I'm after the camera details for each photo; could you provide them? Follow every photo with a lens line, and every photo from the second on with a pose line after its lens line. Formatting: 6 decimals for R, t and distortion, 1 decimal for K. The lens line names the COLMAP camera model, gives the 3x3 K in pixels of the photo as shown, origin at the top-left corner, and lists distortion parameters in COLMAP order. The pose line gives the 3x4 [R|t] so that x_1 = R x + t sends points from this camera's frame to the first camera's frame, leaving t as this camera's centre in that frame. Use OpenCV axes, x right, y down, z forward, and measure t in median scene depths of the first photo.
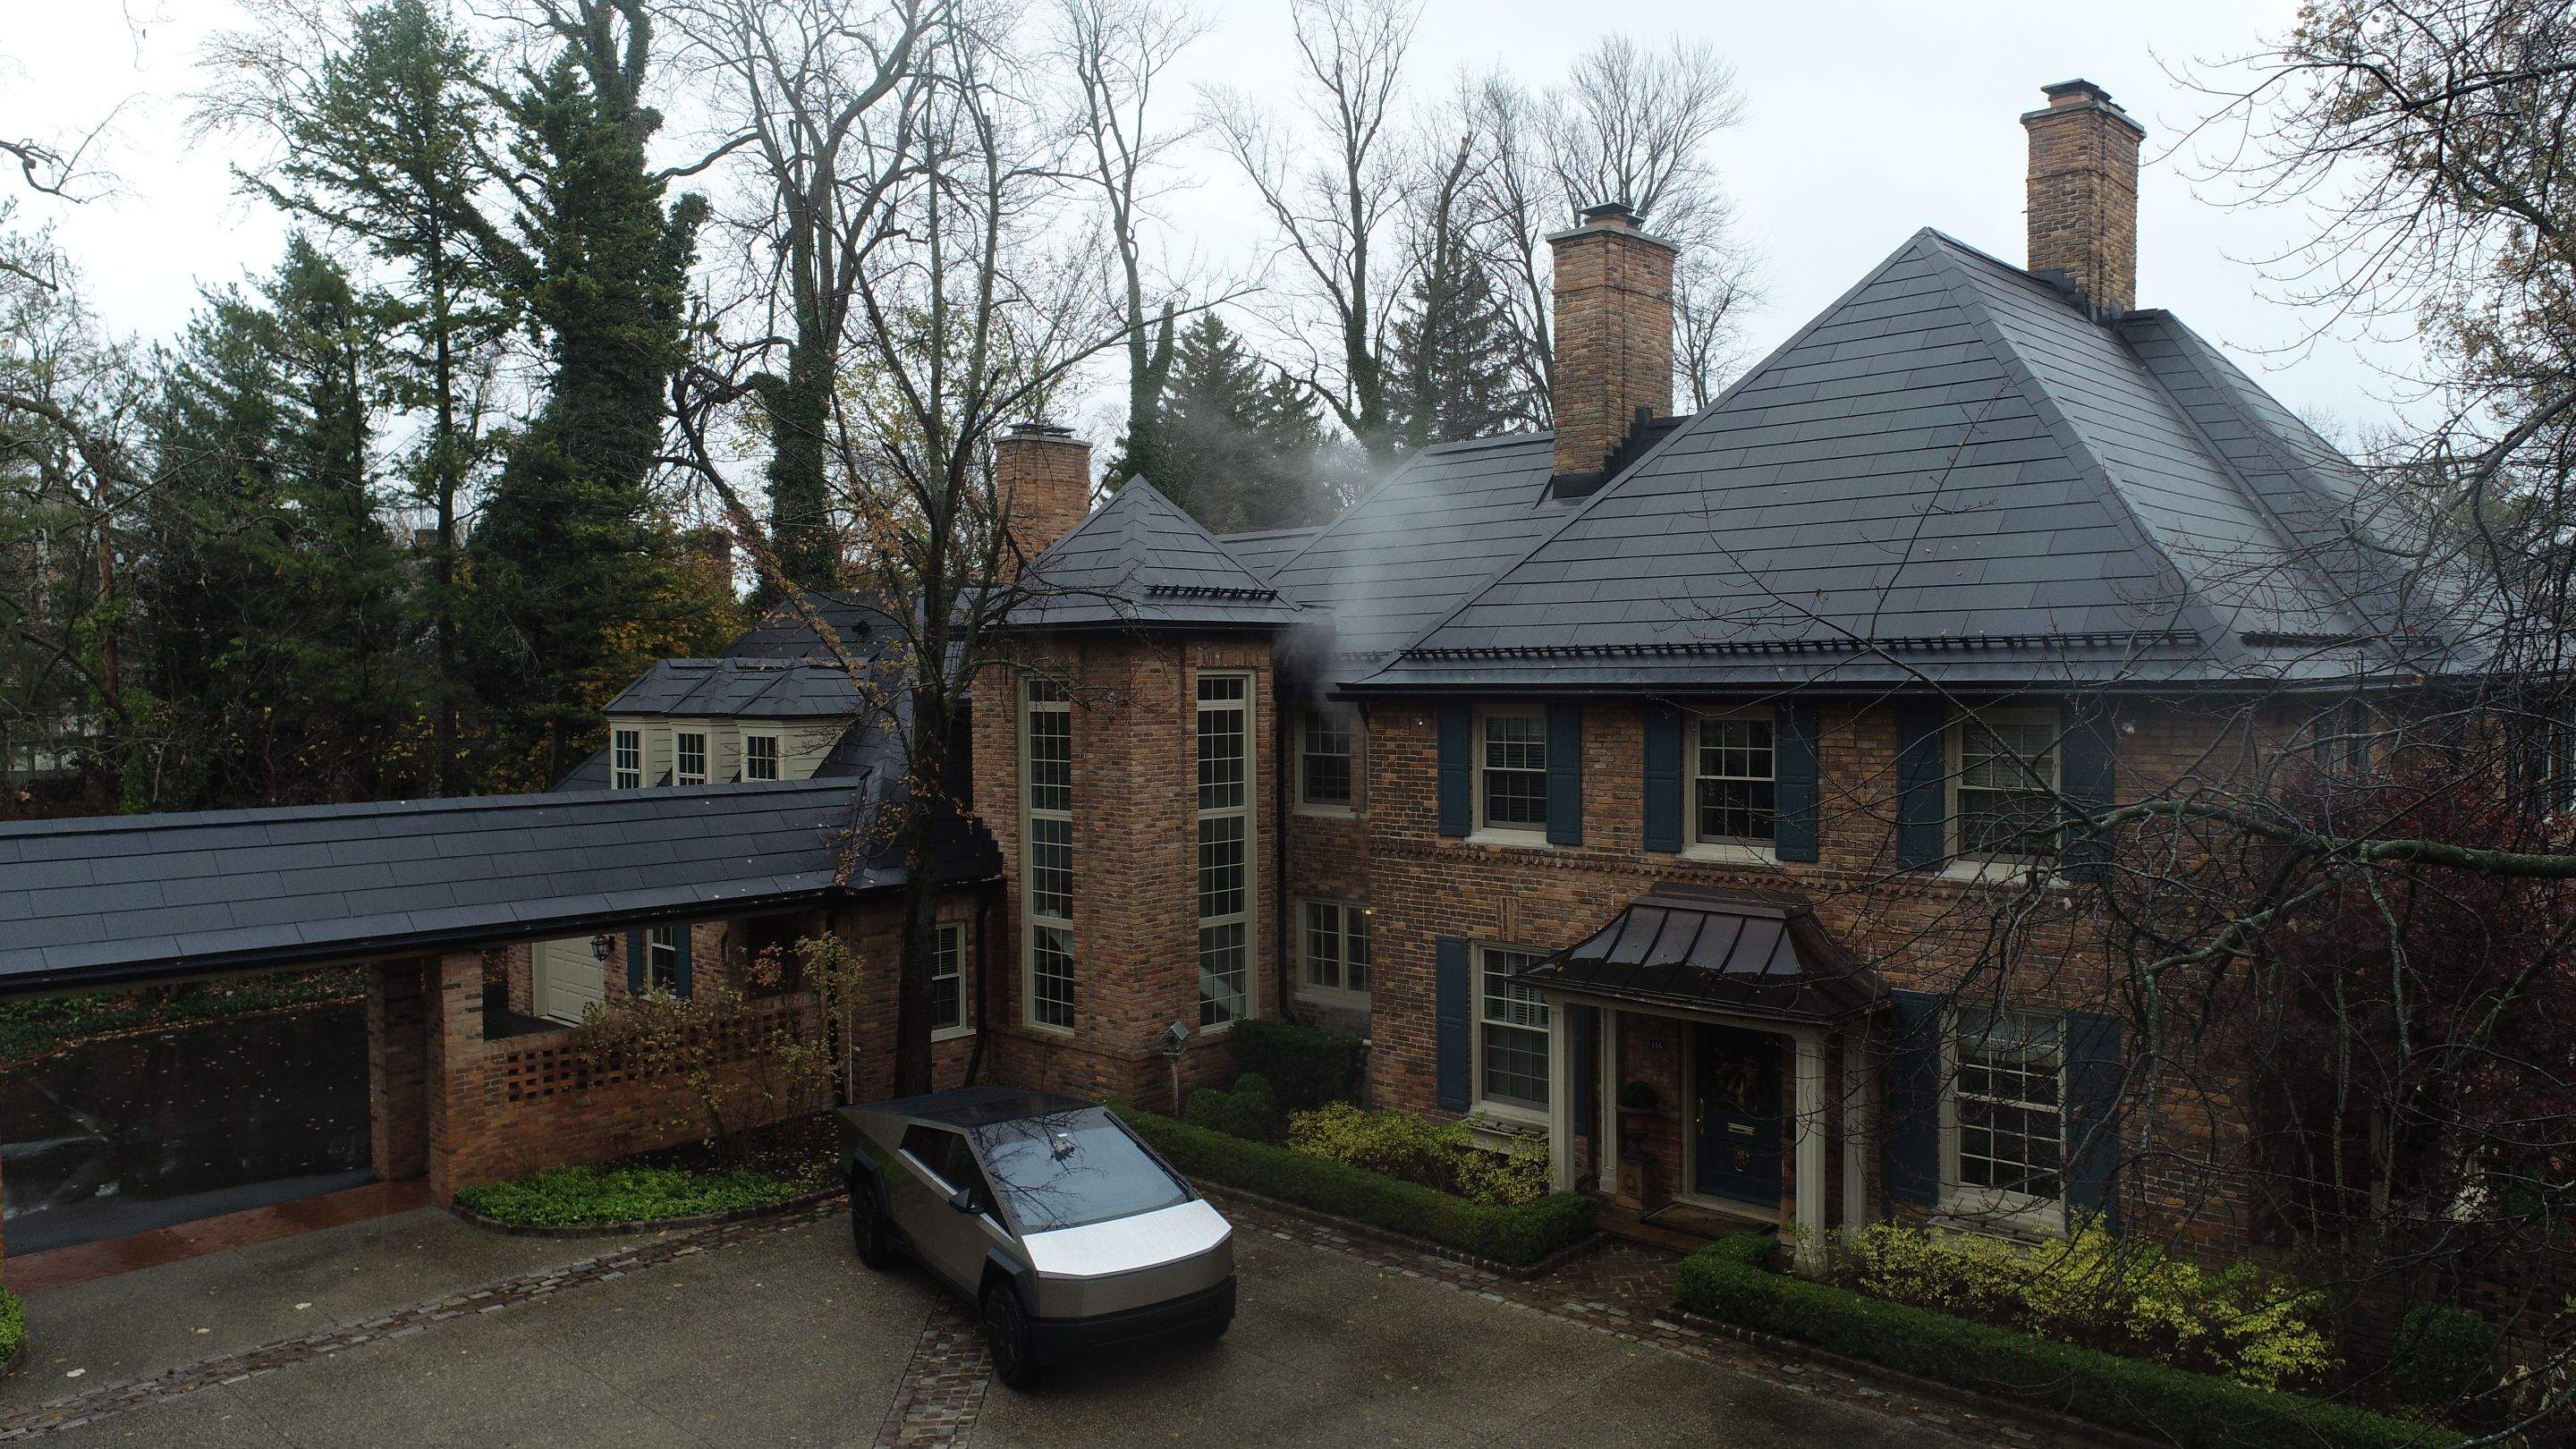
lens RADIAL K [[1737.3, 0, 1288.0], [0, 1737.3, 724.5], [0, 0, 1]] dist [-0.016010, 0.009447]
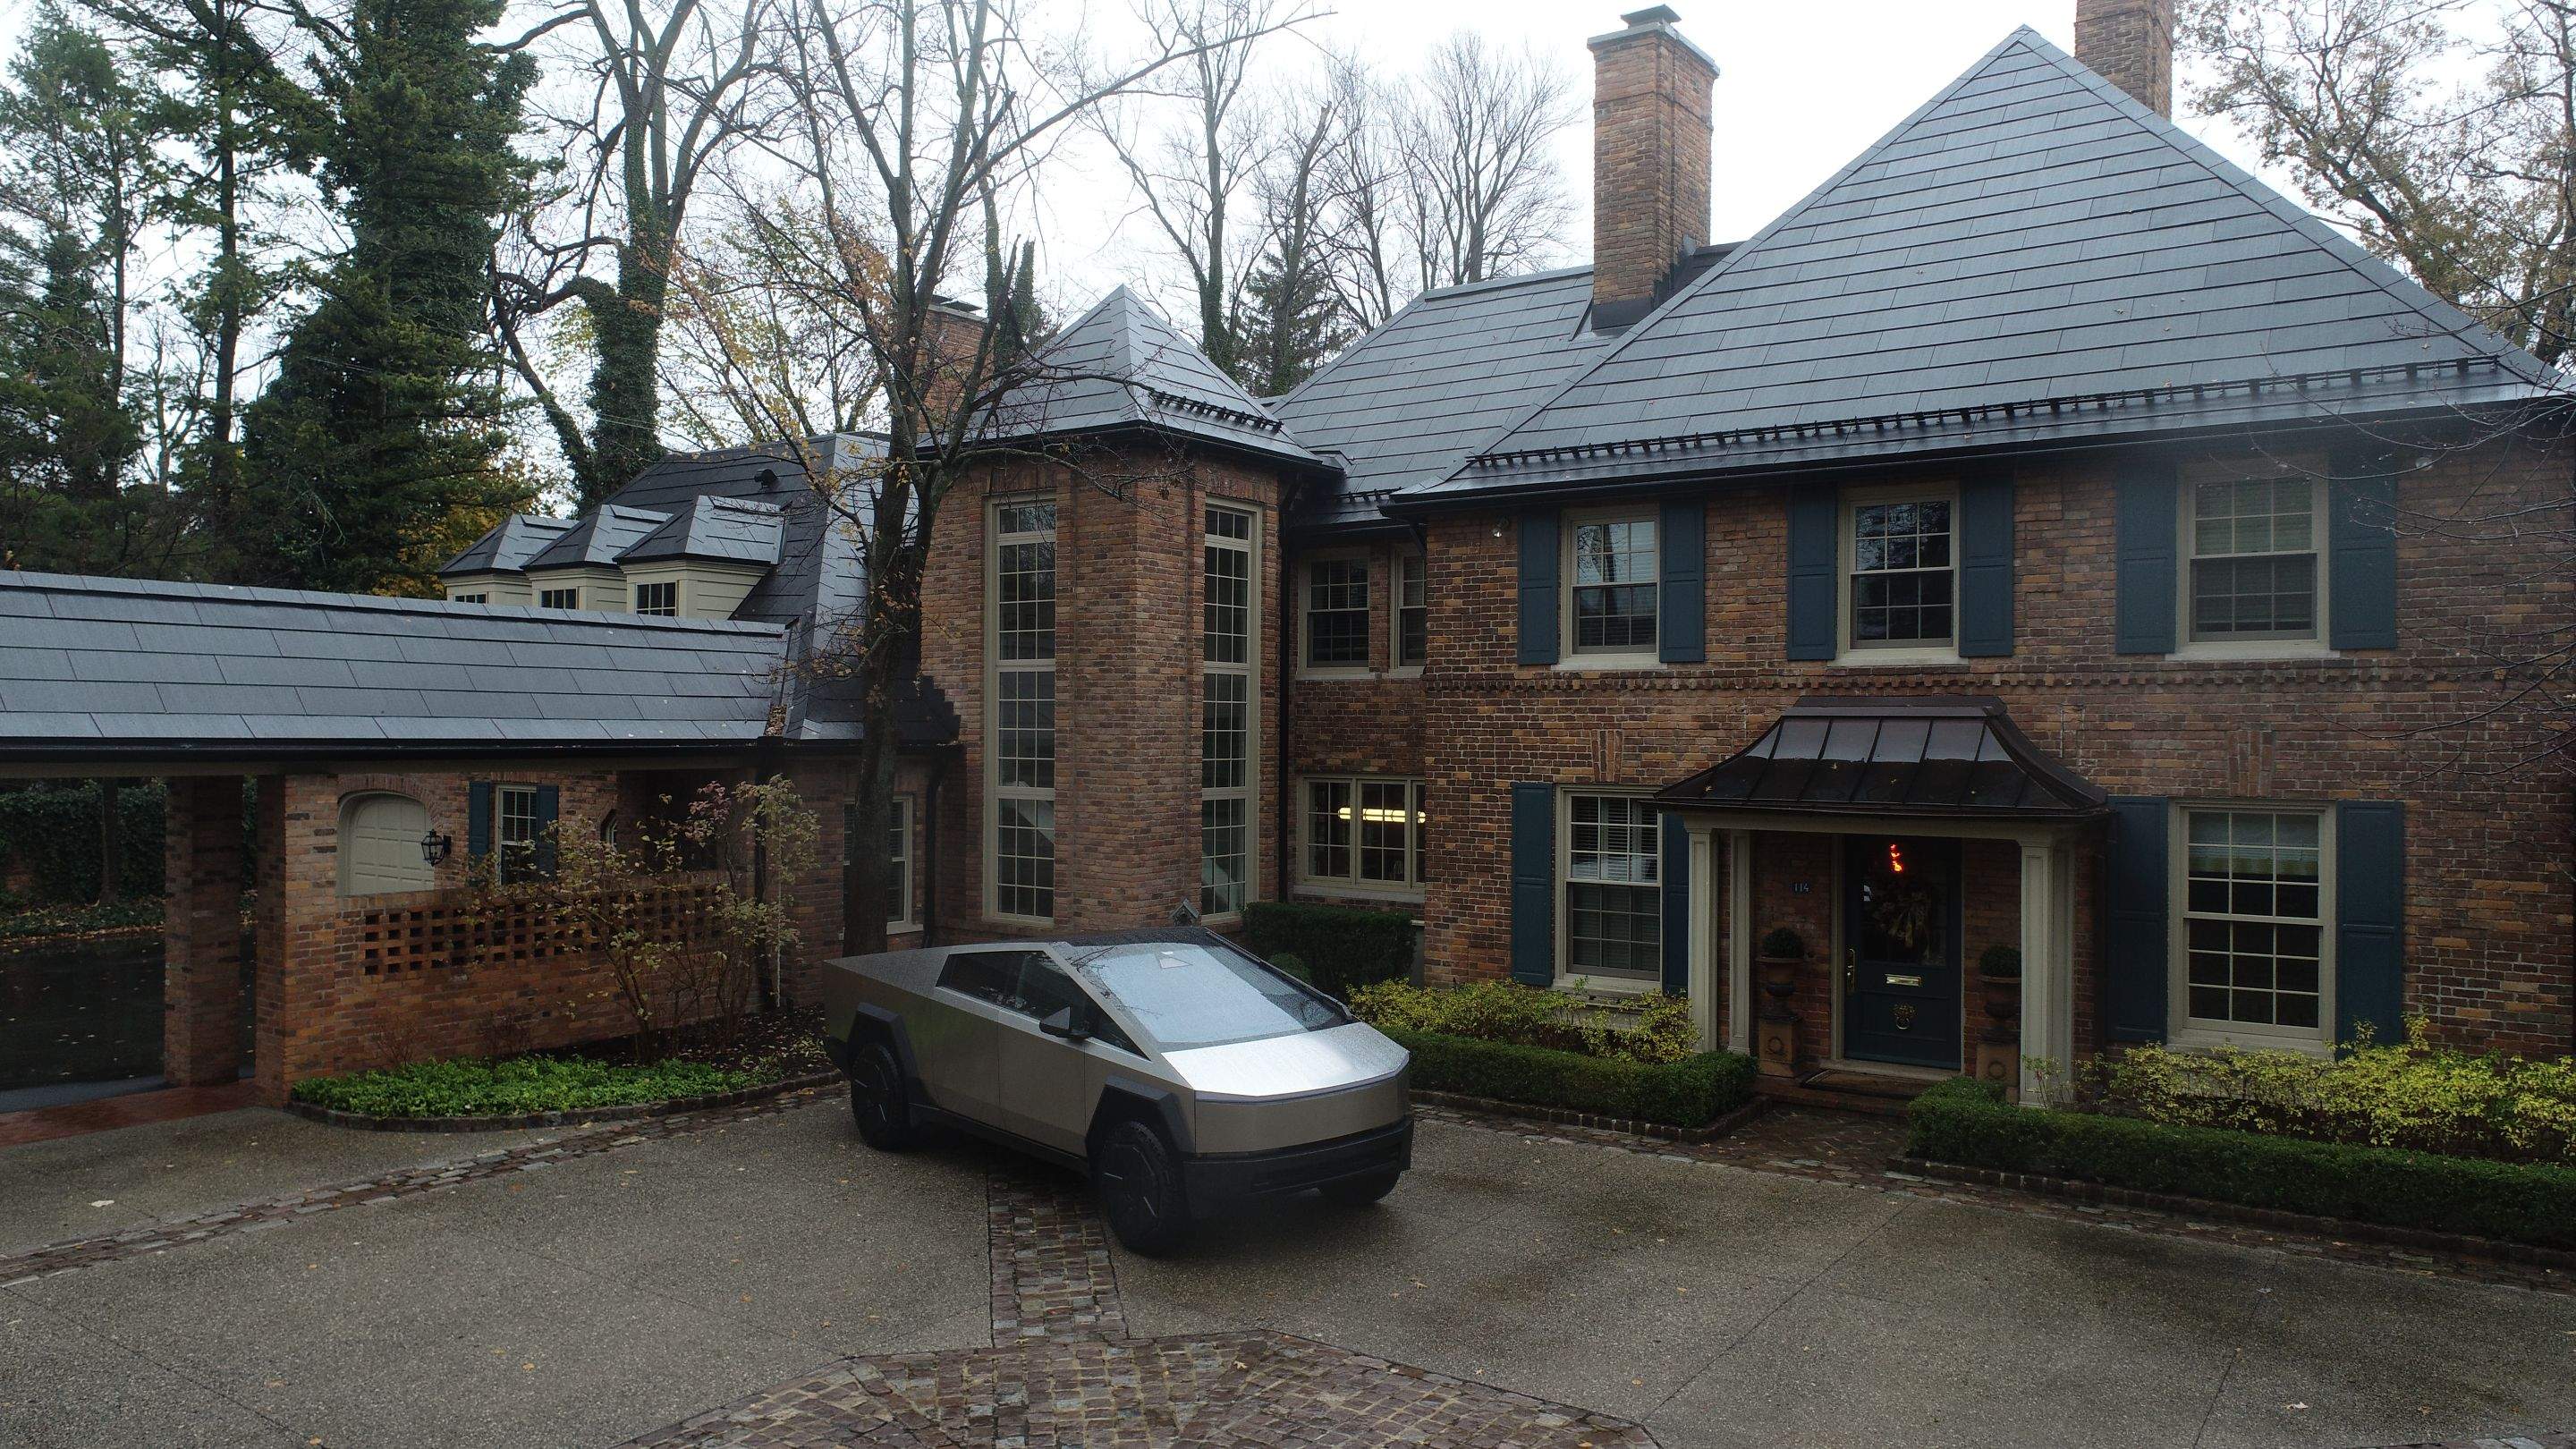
lens RADIAL K [[1737.3, 0, 1288.0], [0, 1737.3, 724.5], [0, 0, 1]] dist [-0.016010, 0.009447]
pose [[0.990226, 0.016229, 0.138527, -0.144259], [-0.011591, 0.999347, -0.034220, 0.123522], [-0.138992, 0.032279, 0.989767, 0.164572]]
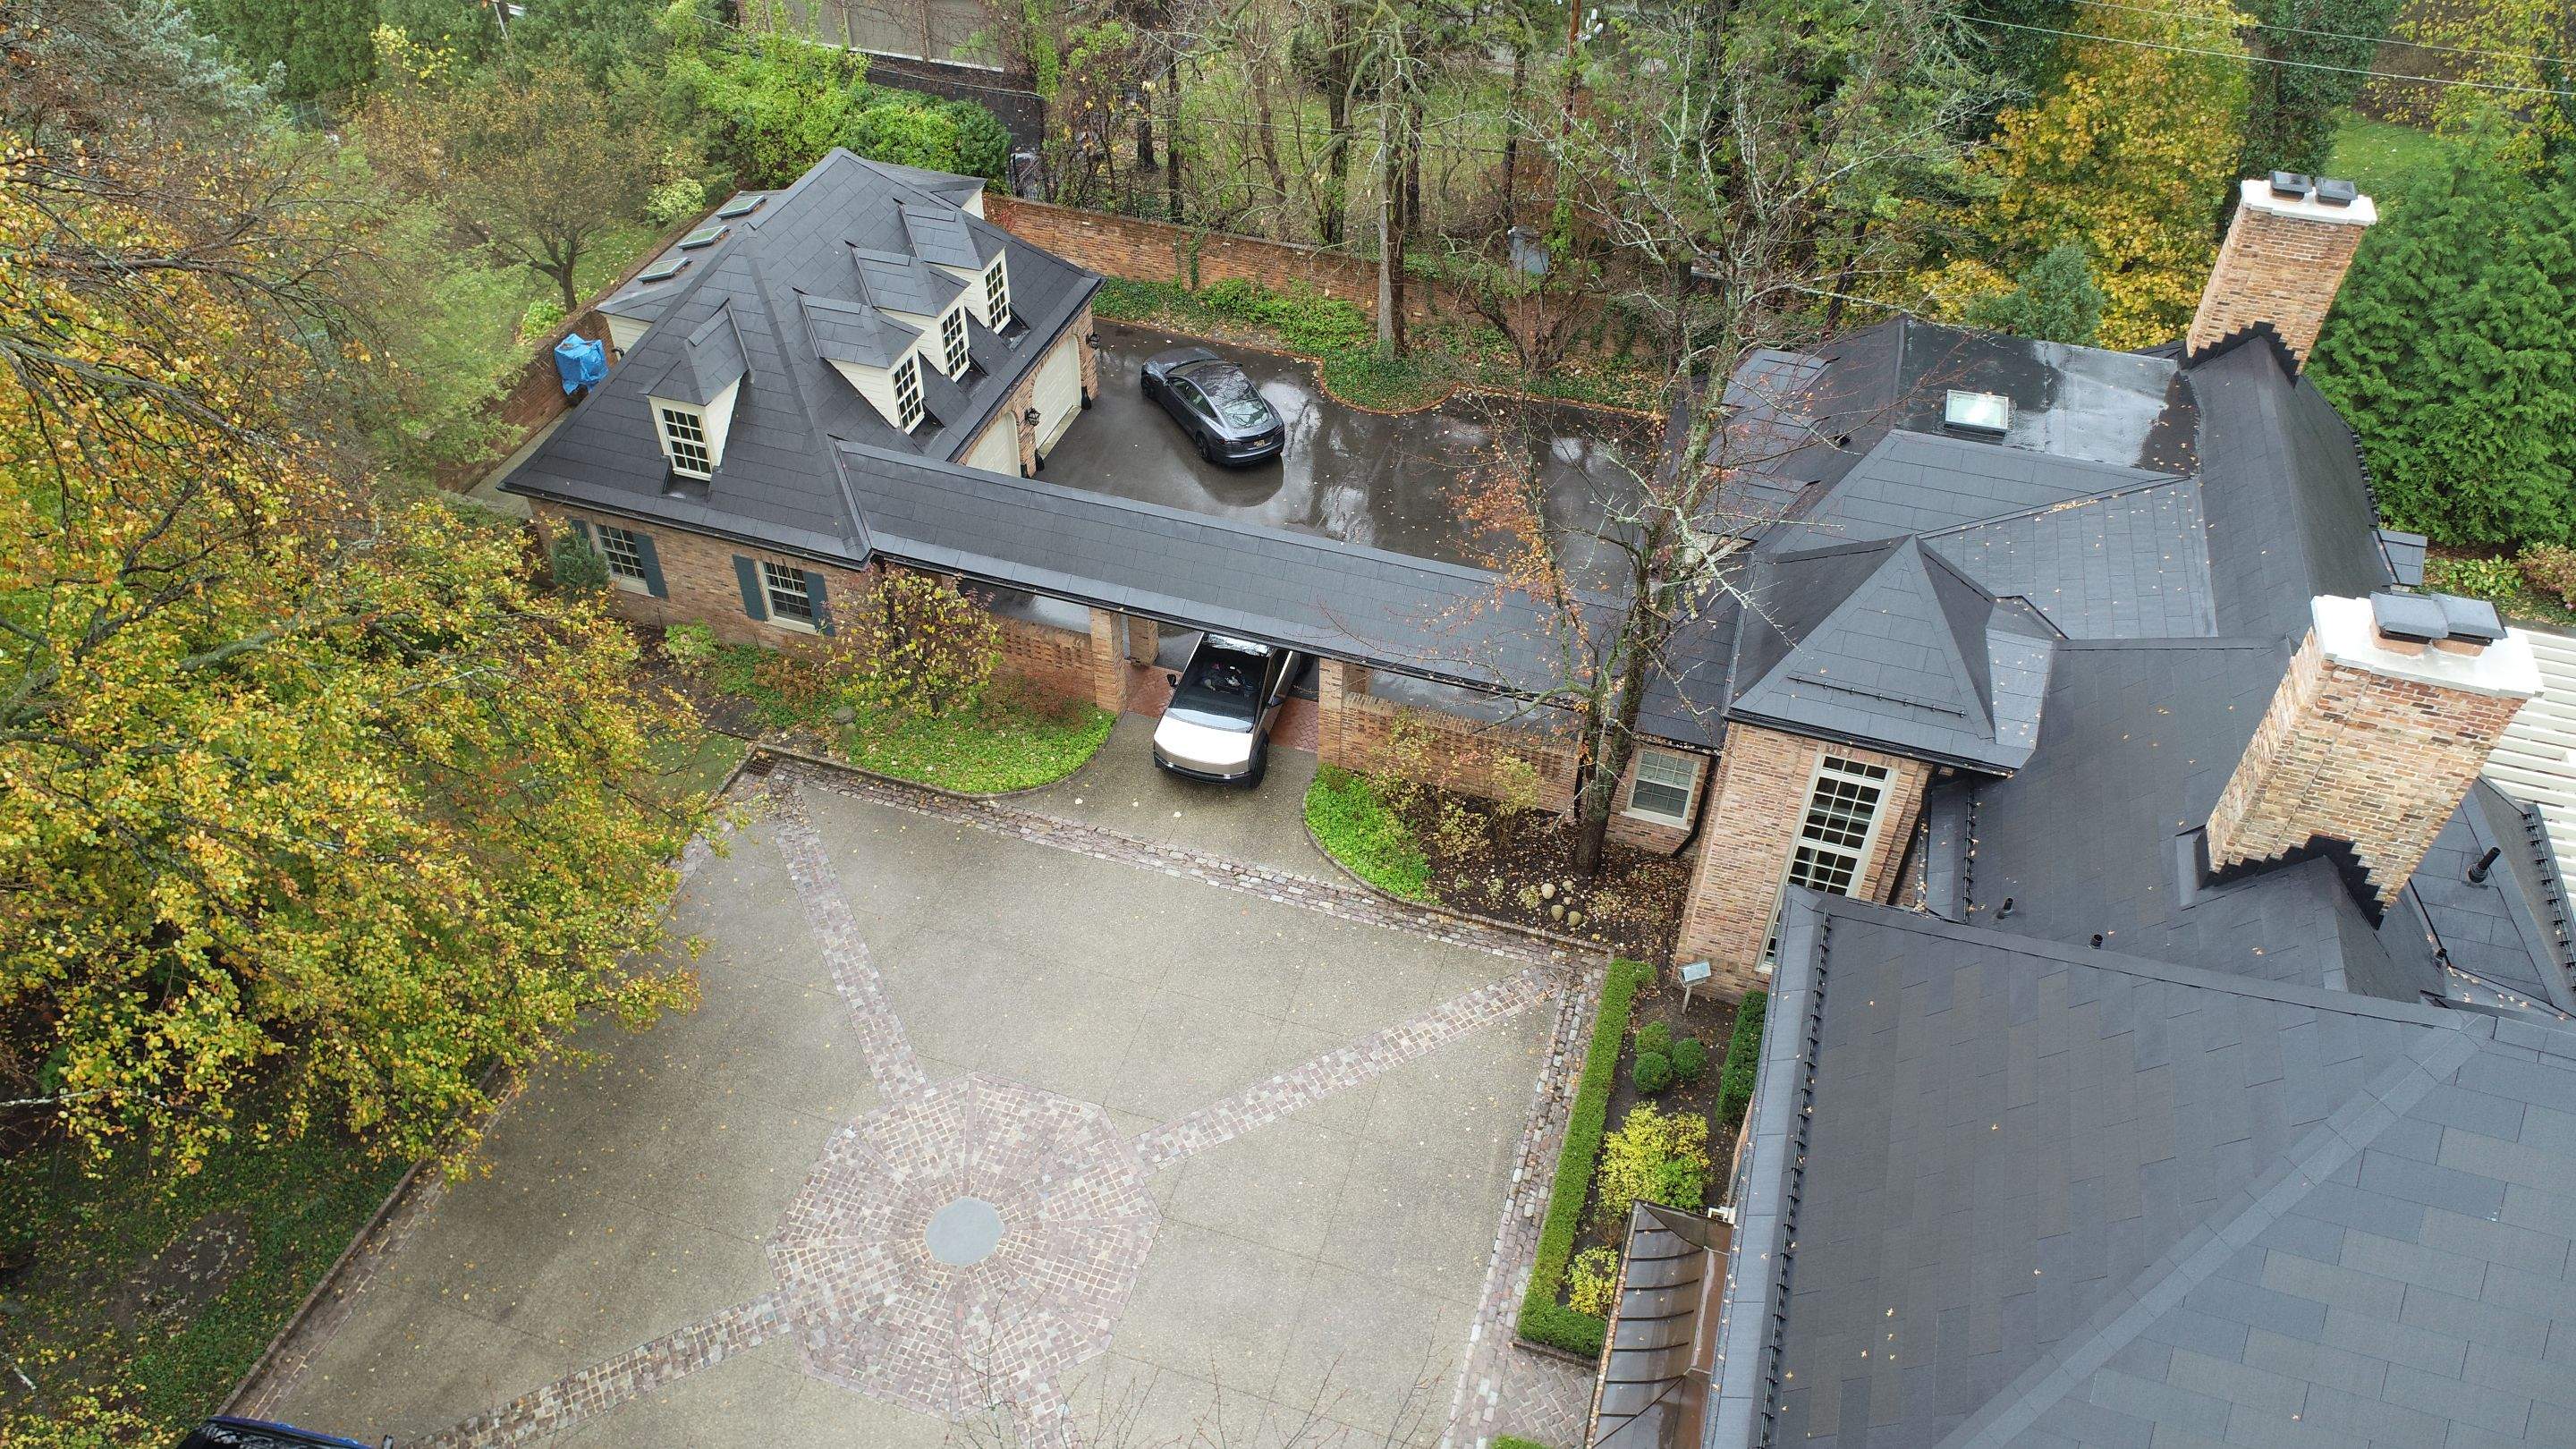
lens RADIAL K [[1737.3, 0, 1288.0], [0, 1737.3, 724.5], [0, 0, 1]] dist [-0.016010, 0.009447]
pose [[0.421568, 0.618225, -0.663384, 0.569884], [-0.037232, 0.742752, 0.668531, -0.836580], [0.906032, -0.257132, 0.336138, 0.387159]]
